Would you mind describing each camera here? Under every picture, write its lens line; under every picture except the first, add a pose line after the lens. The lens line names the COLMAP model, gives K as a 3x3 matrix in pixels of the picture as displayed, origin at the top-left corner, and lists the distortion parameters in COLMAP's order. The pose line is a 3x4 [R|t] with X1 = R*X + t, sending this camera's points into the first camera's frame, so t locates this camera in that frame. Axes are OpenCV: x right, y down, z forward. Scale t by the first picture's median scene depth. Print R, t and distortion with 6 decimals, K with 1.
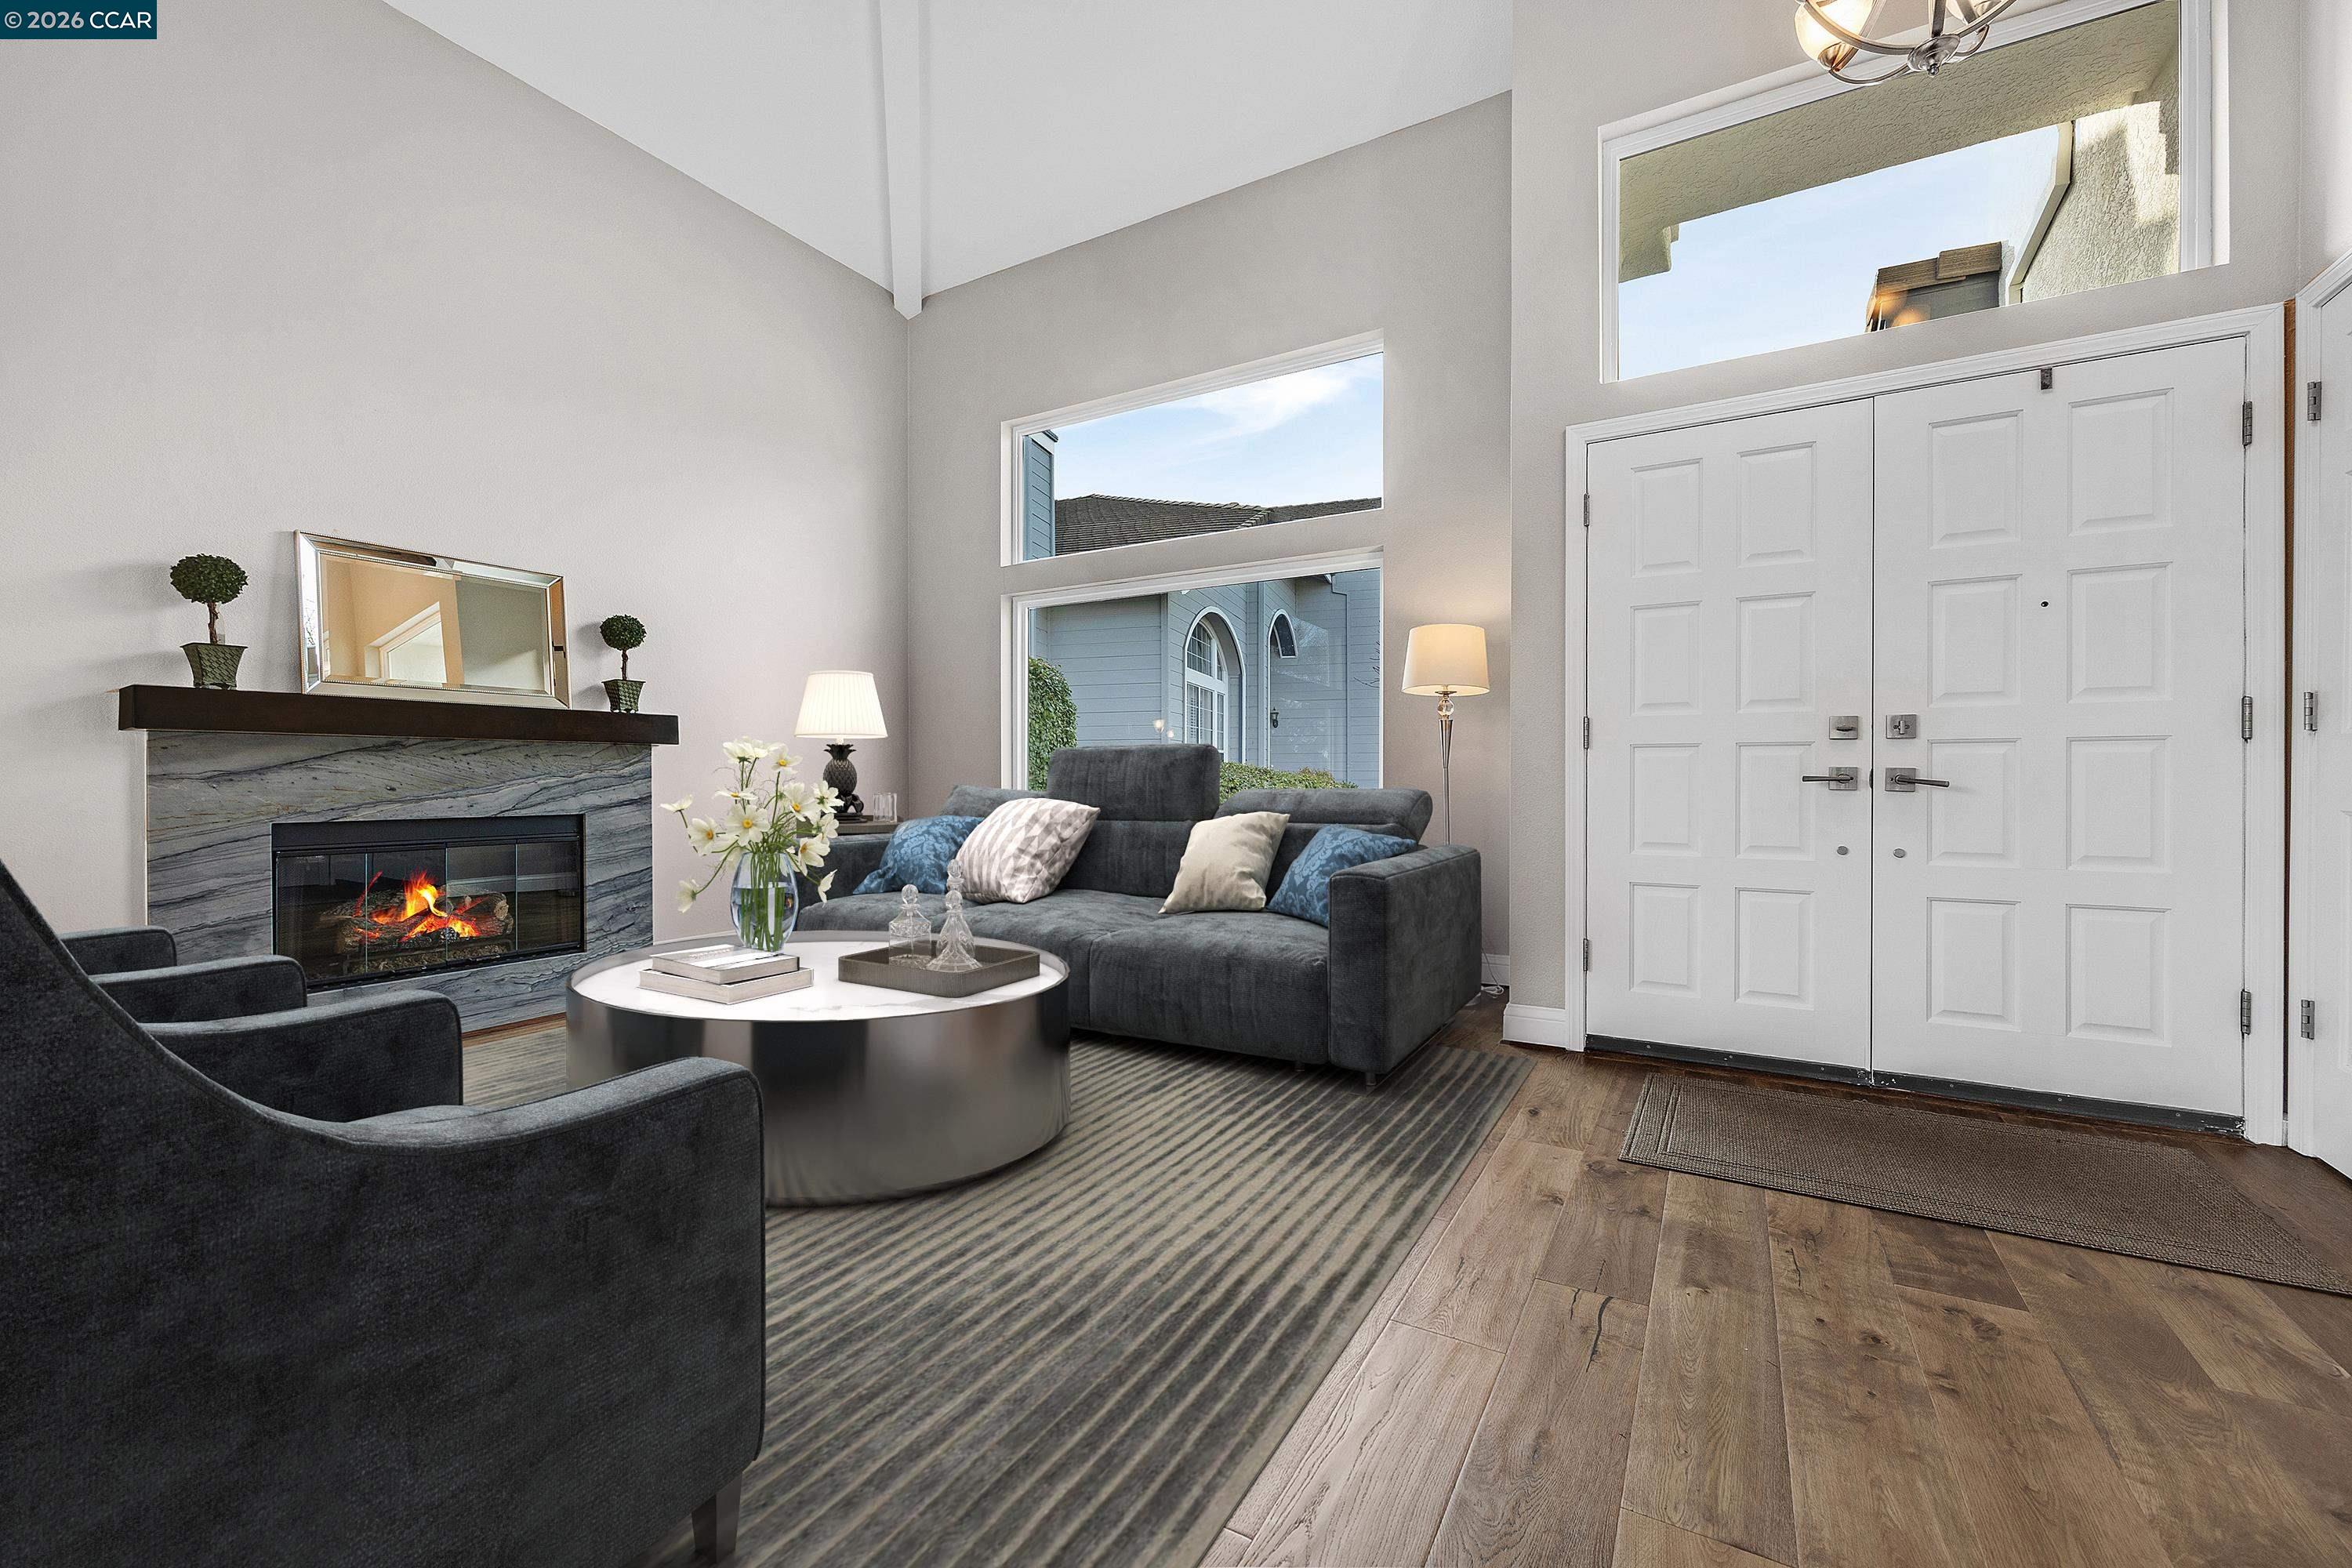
lens RADIAL K [[941.5, 0, 1176.0], [0, 941.5, 784.0], [0, 0, 1]] dist [0.007999, -0.000048]
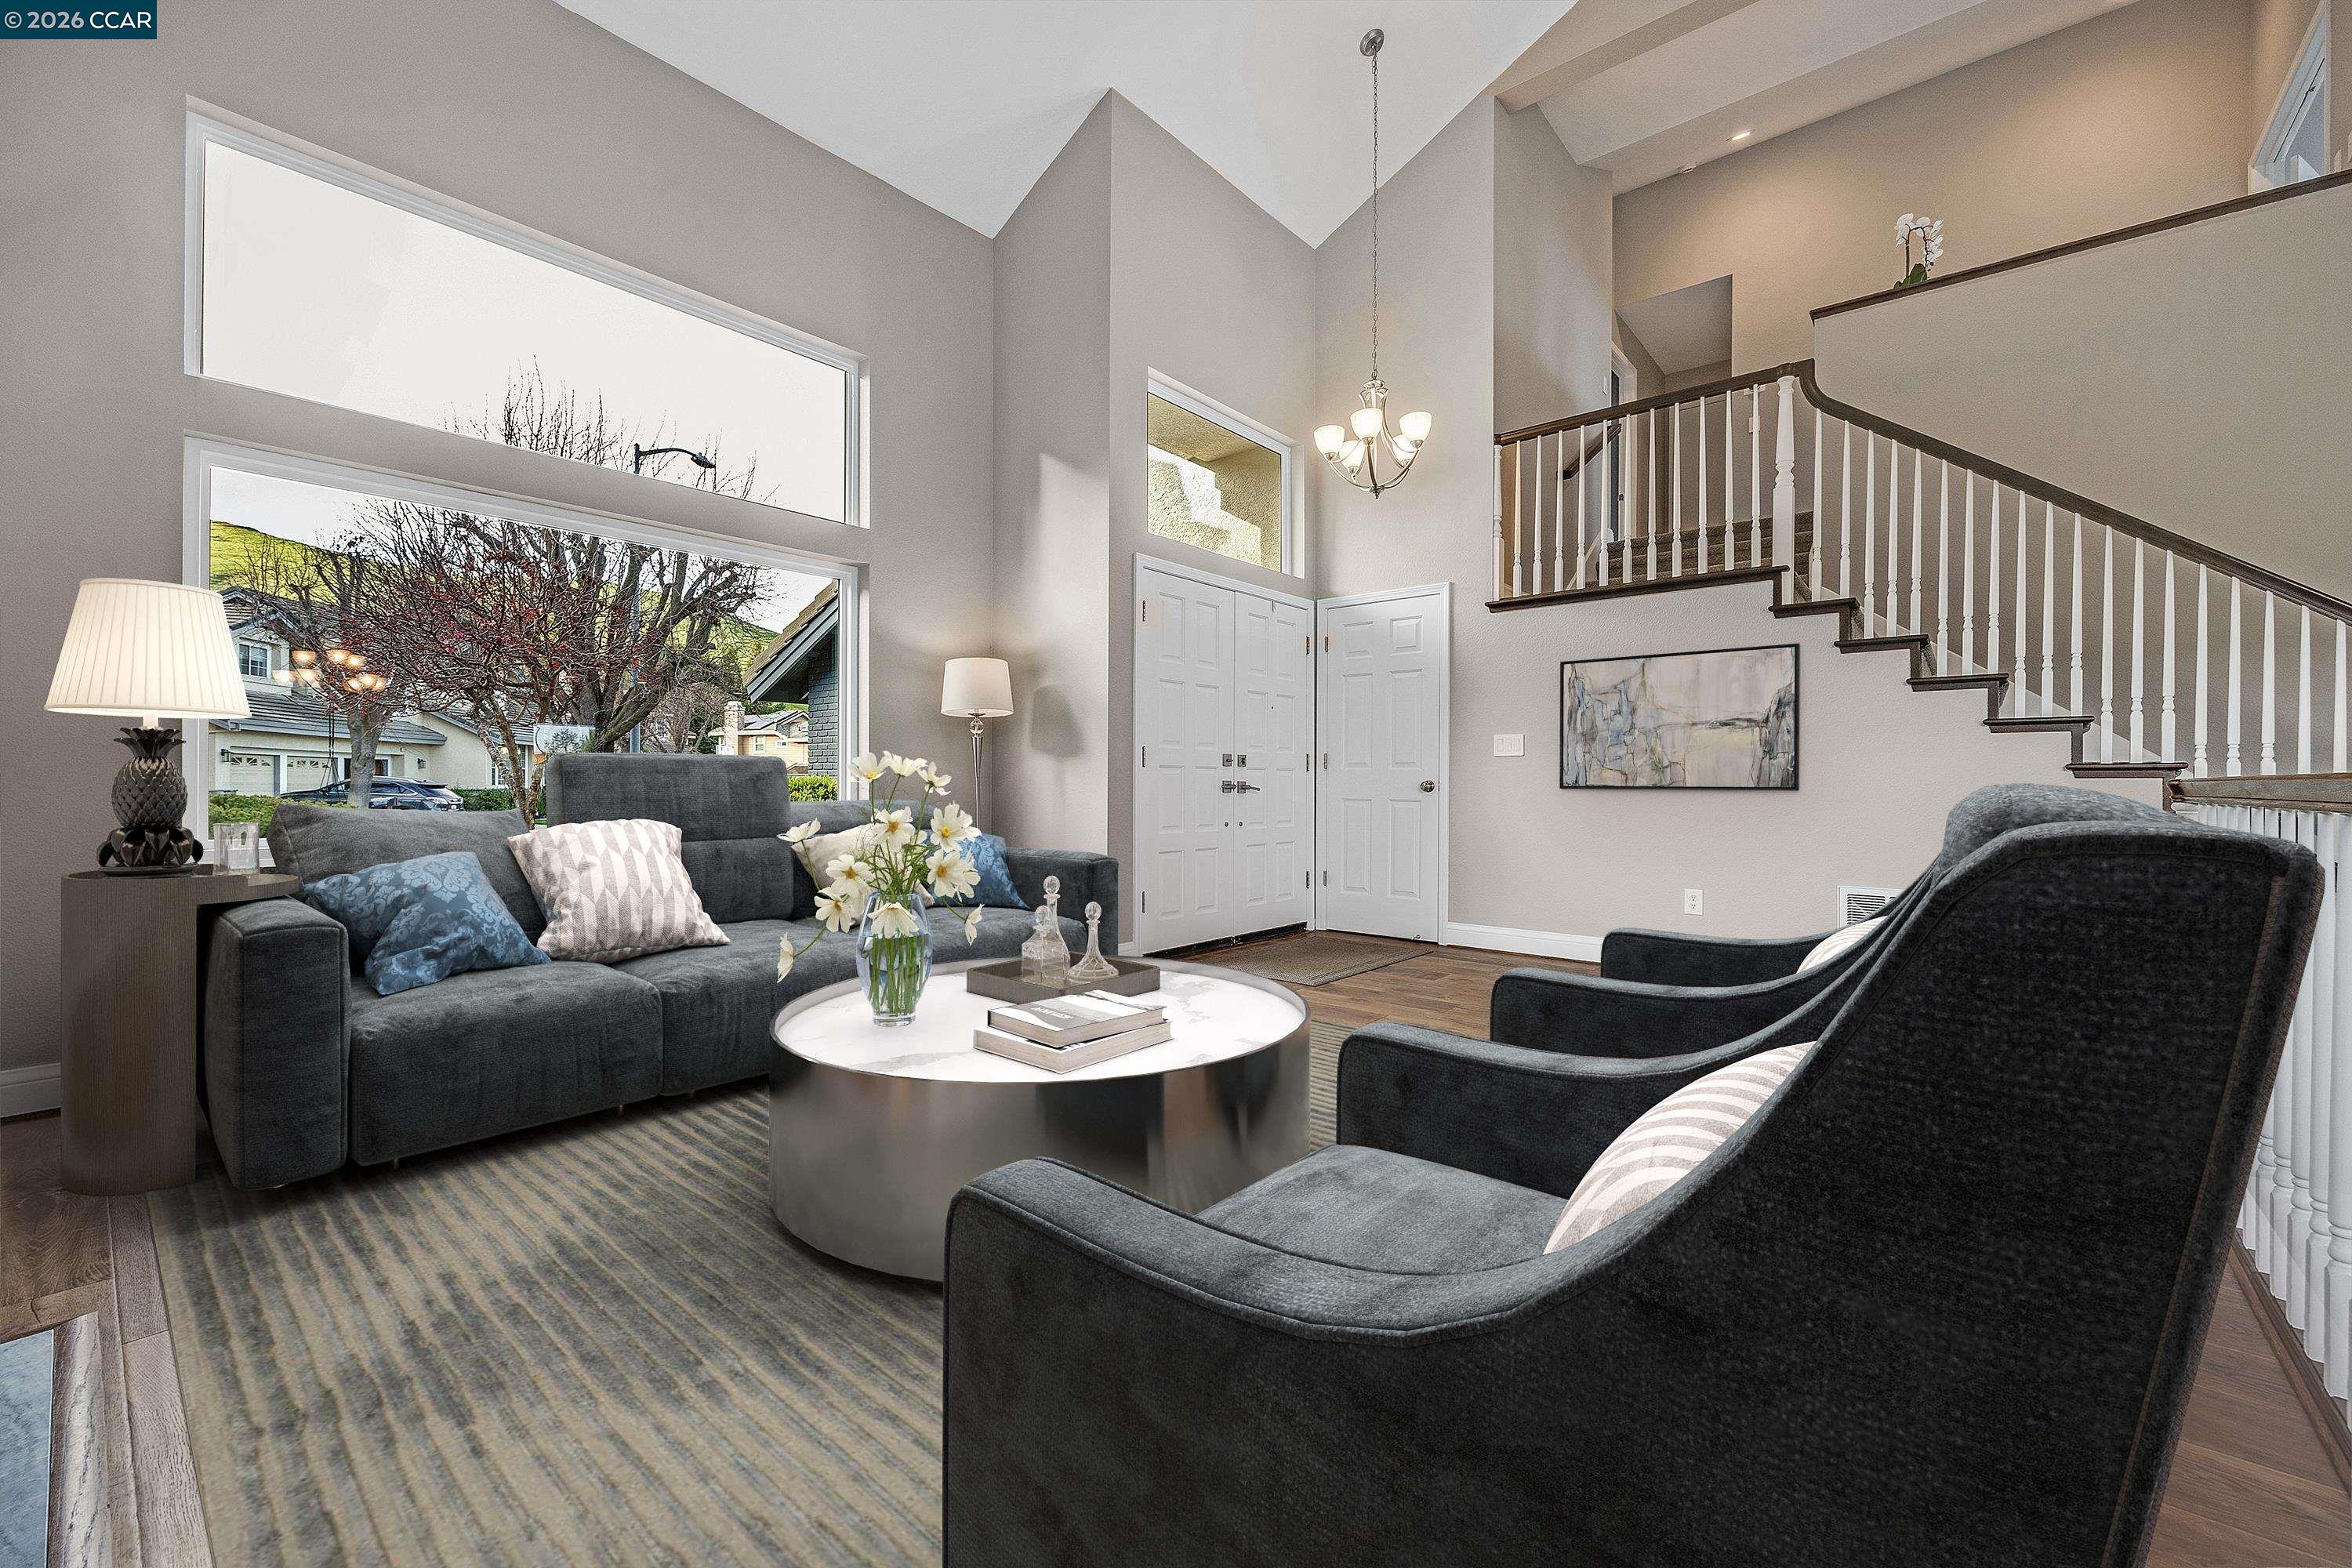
lens RADIAL K [[941.5, 0, 1176.0], [0, 941.5, 784.0], [0, 0, 1]] dist [0.007999, -0.000048]
pose [[0.249042, -0.002744, 0.968489, -1.177329], [0.011267, 0.999937, -0.000064, -0.011947], [-0.968427, 0.010928, 0.249058, 0.623734]]
